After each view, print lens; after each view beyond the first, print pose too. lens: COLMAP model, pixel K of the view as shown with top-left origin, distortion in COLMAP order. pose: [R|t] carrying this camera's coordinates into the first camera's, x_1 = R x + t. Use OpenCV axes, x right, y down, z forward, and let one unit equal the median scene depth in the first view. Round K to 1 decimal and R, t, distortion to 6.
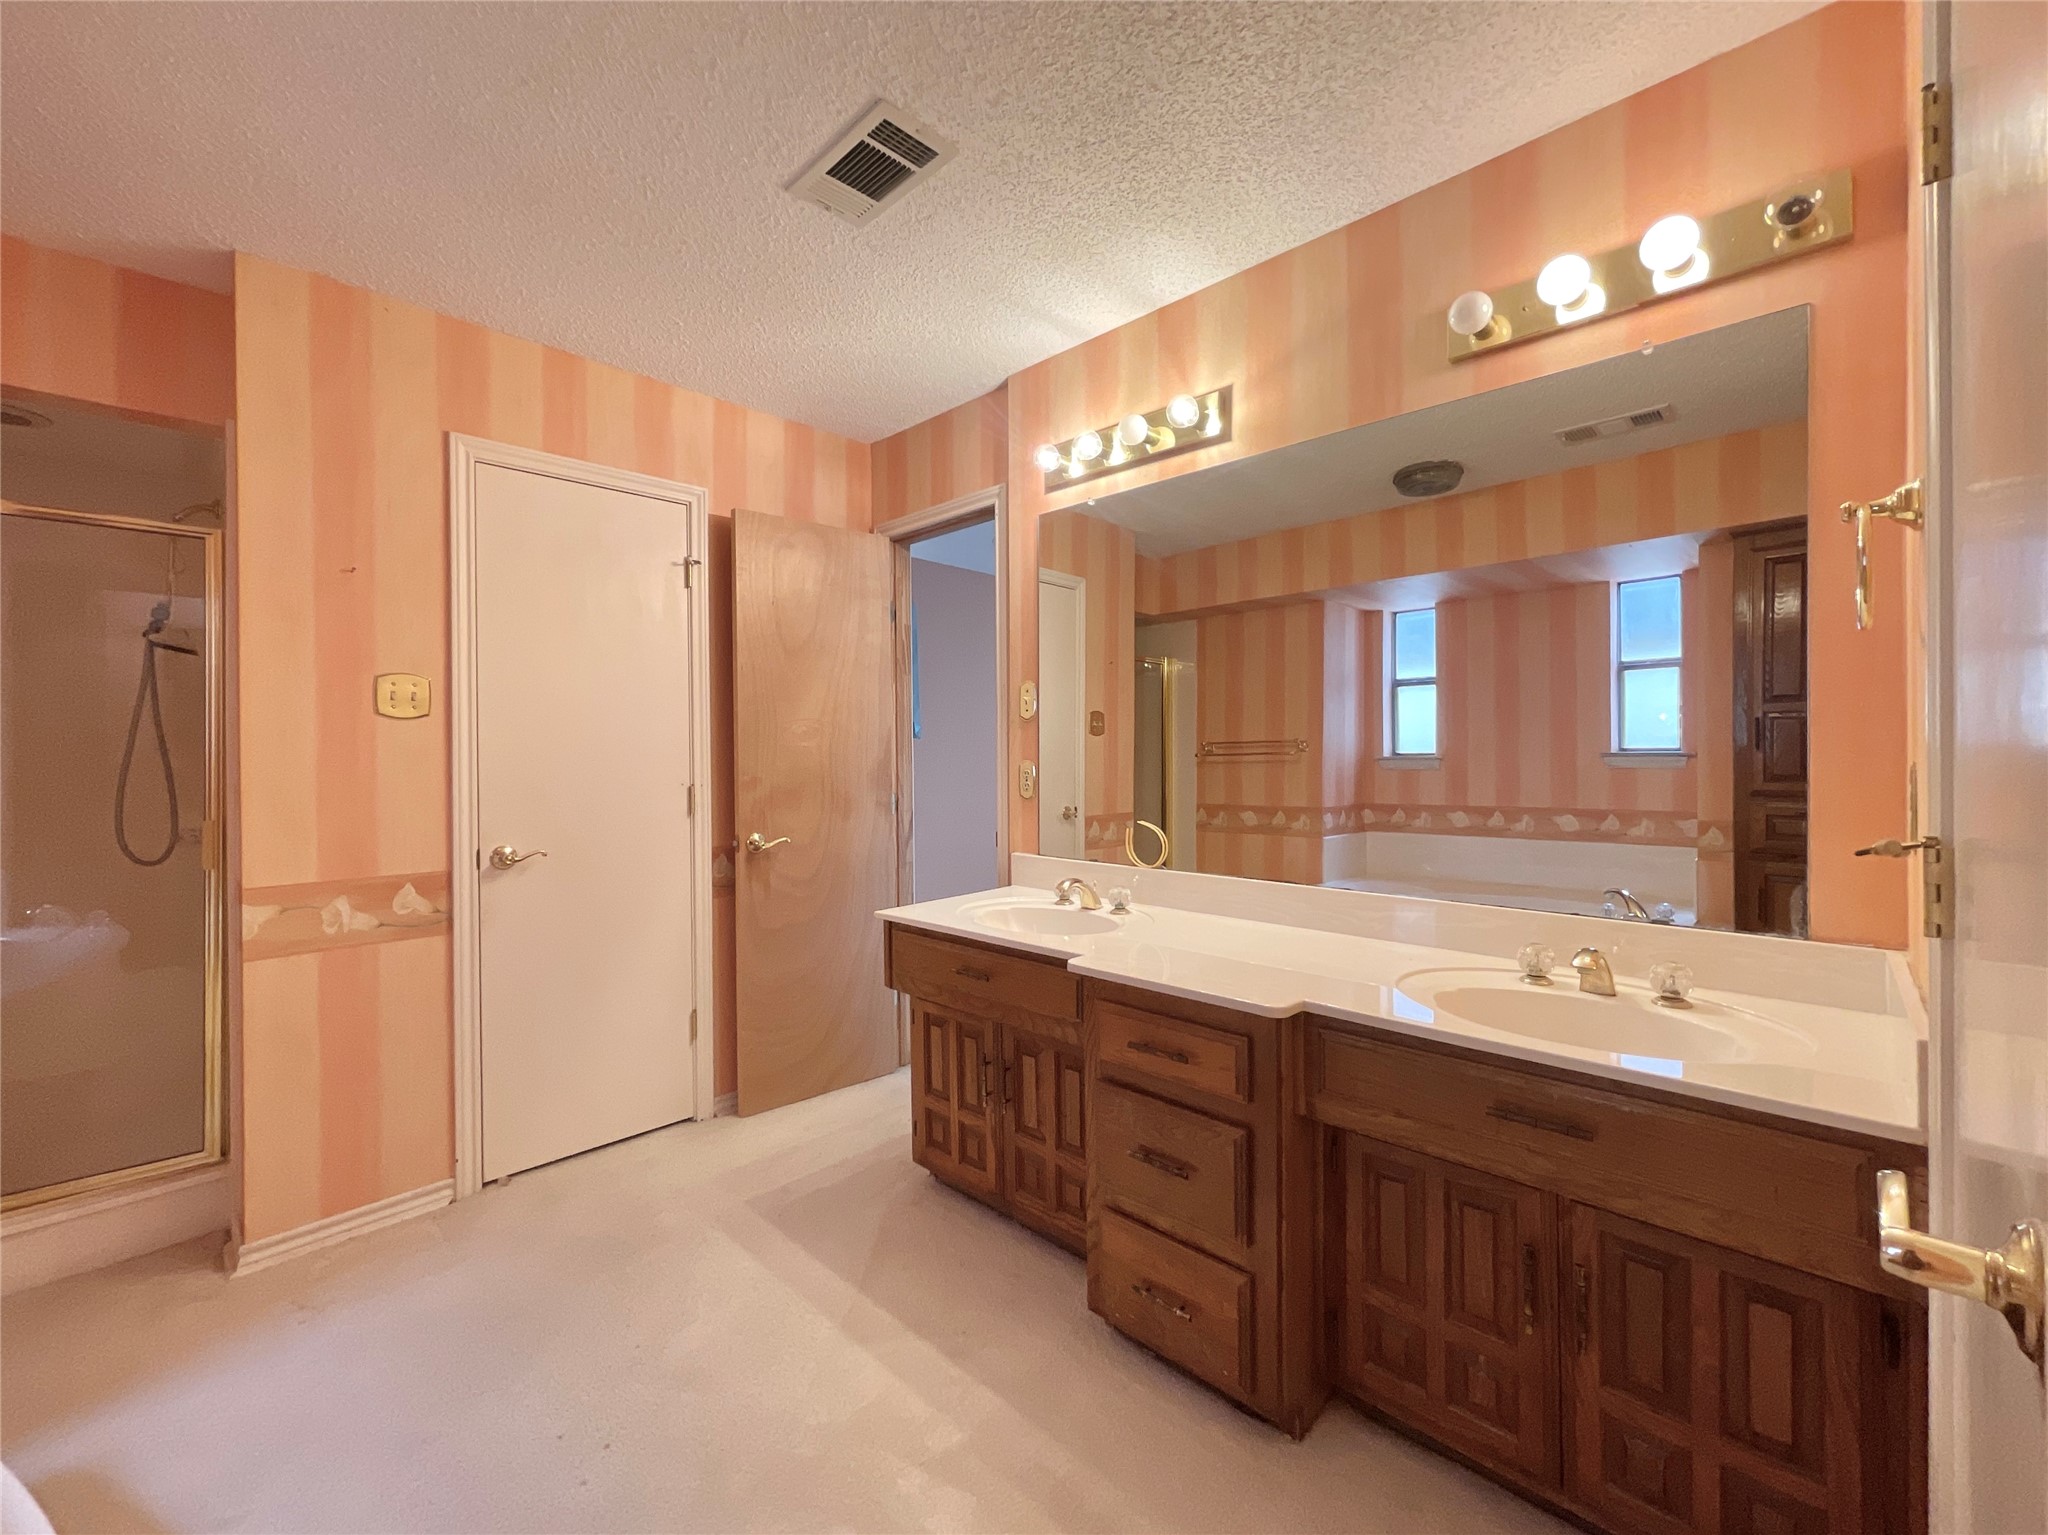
lens RADIAL K [[851.0, 0, 1029.2], [0, 851.0, 752.4], [0, 0, 1]] dist [-0.000477, -0.000557]
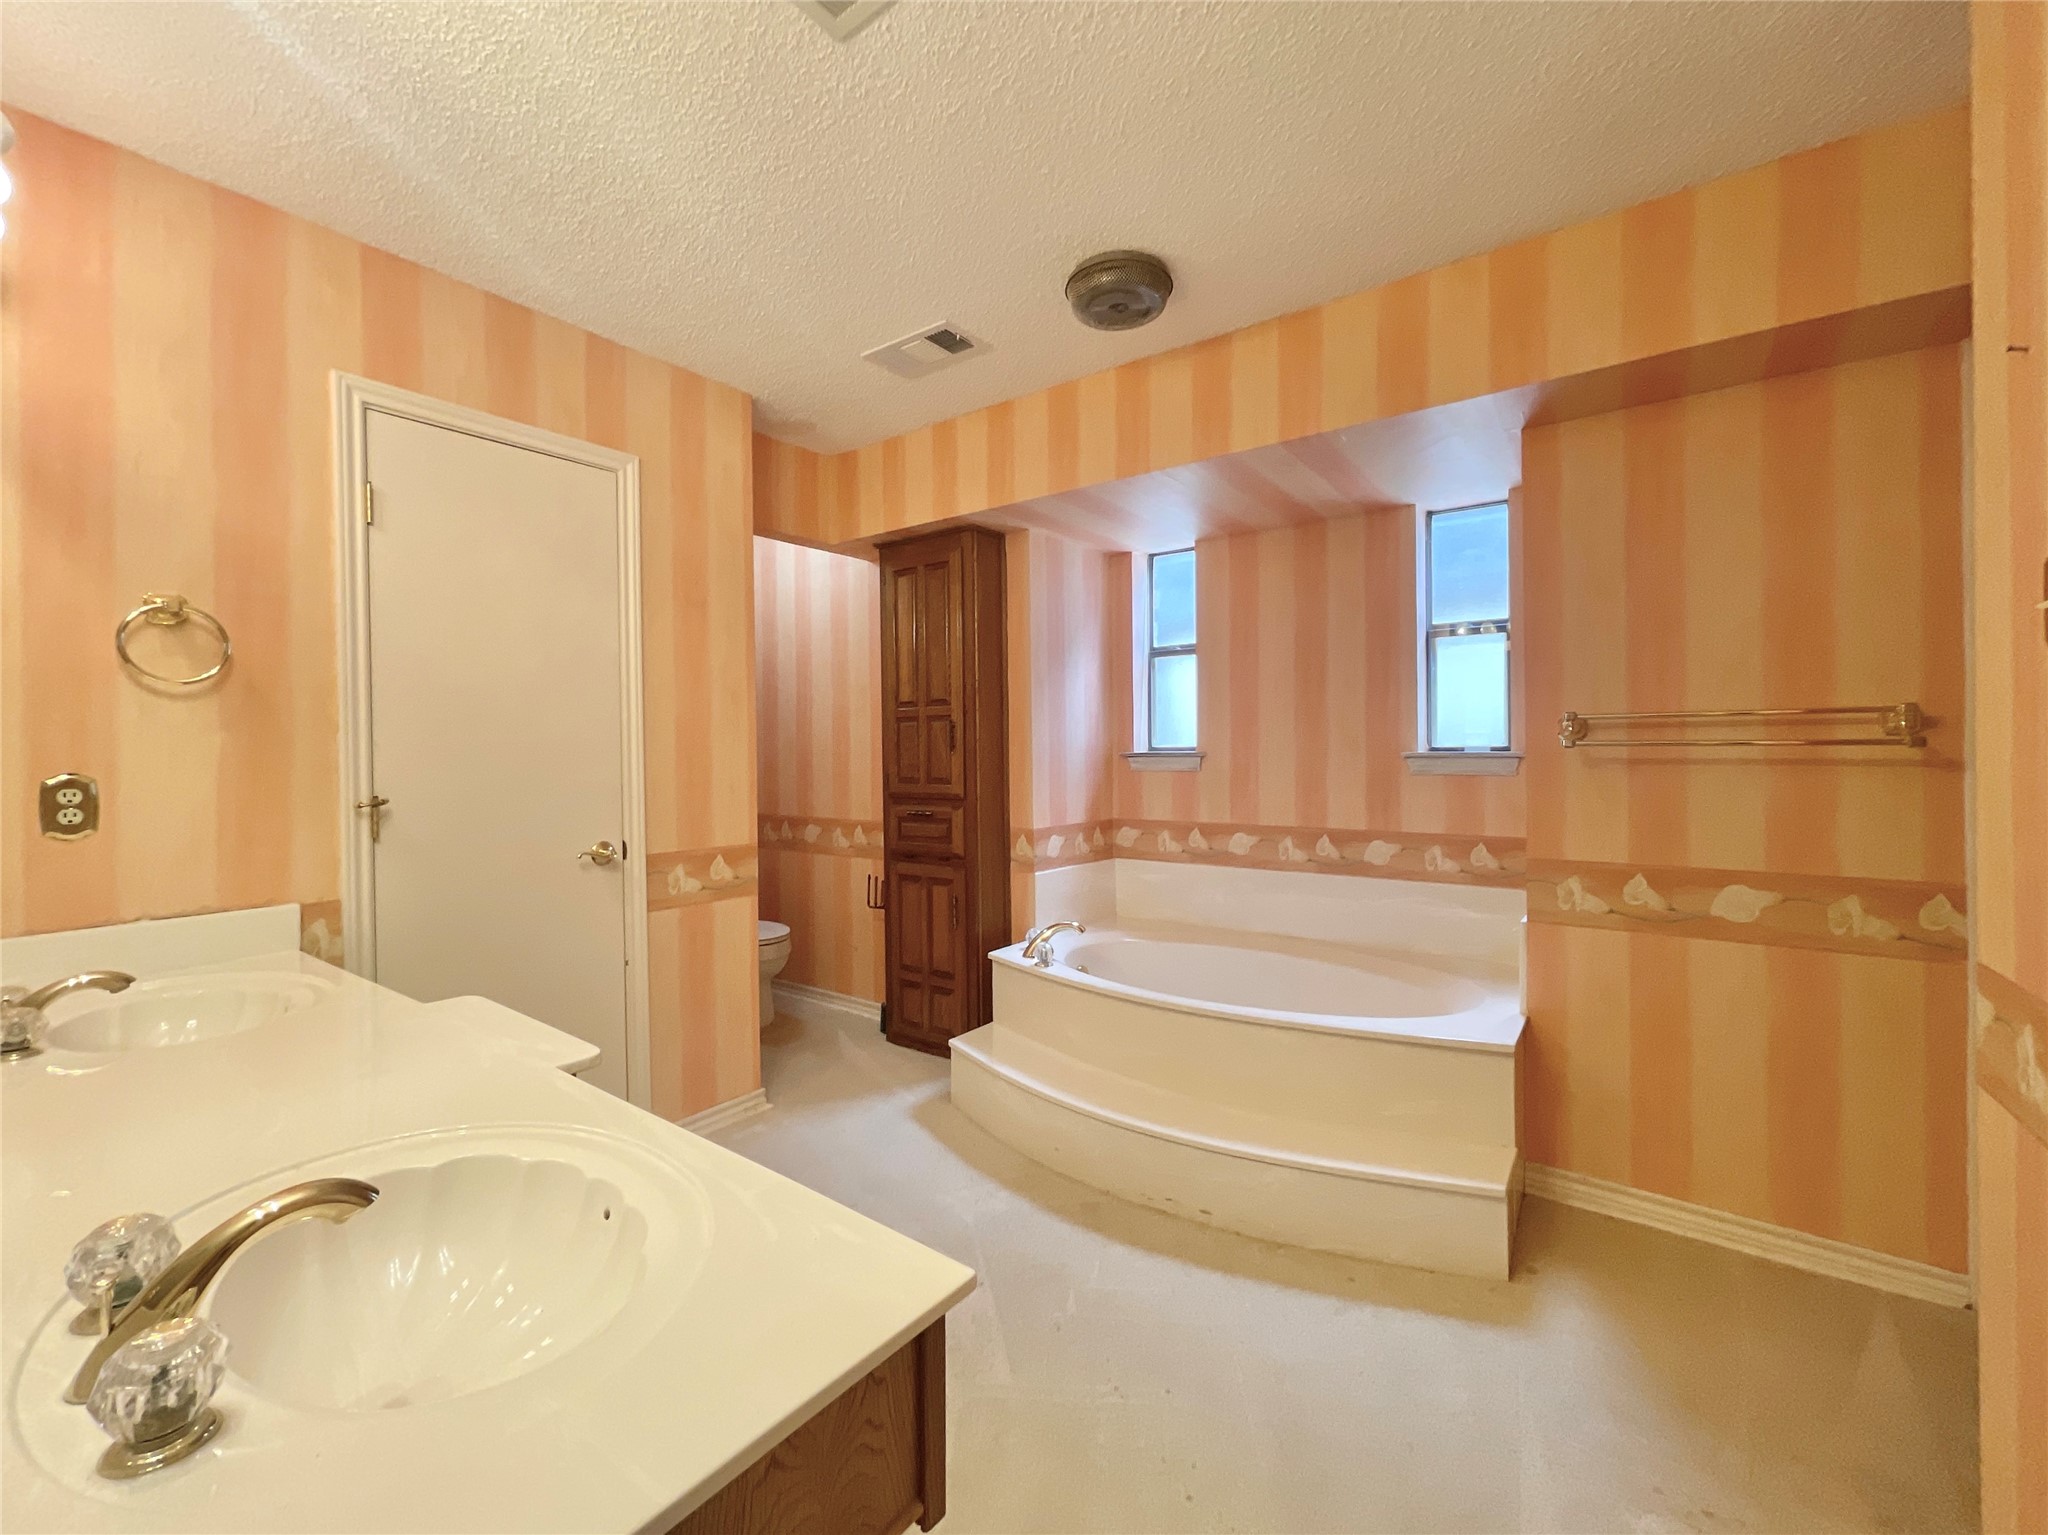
lens RADIAL K [[851.0, 0, 1029.2], [0, 851.0, 752.4], [0, 0, 1]] dist [-0.000477, -0.000557]
pose [[0.978105, -0.001131, 0.208109, 0.192582], [0.002116, 0.999988, -0.004507, 0.007318], [-0.208101, 0.004849, 0.978095, 0.341010]]
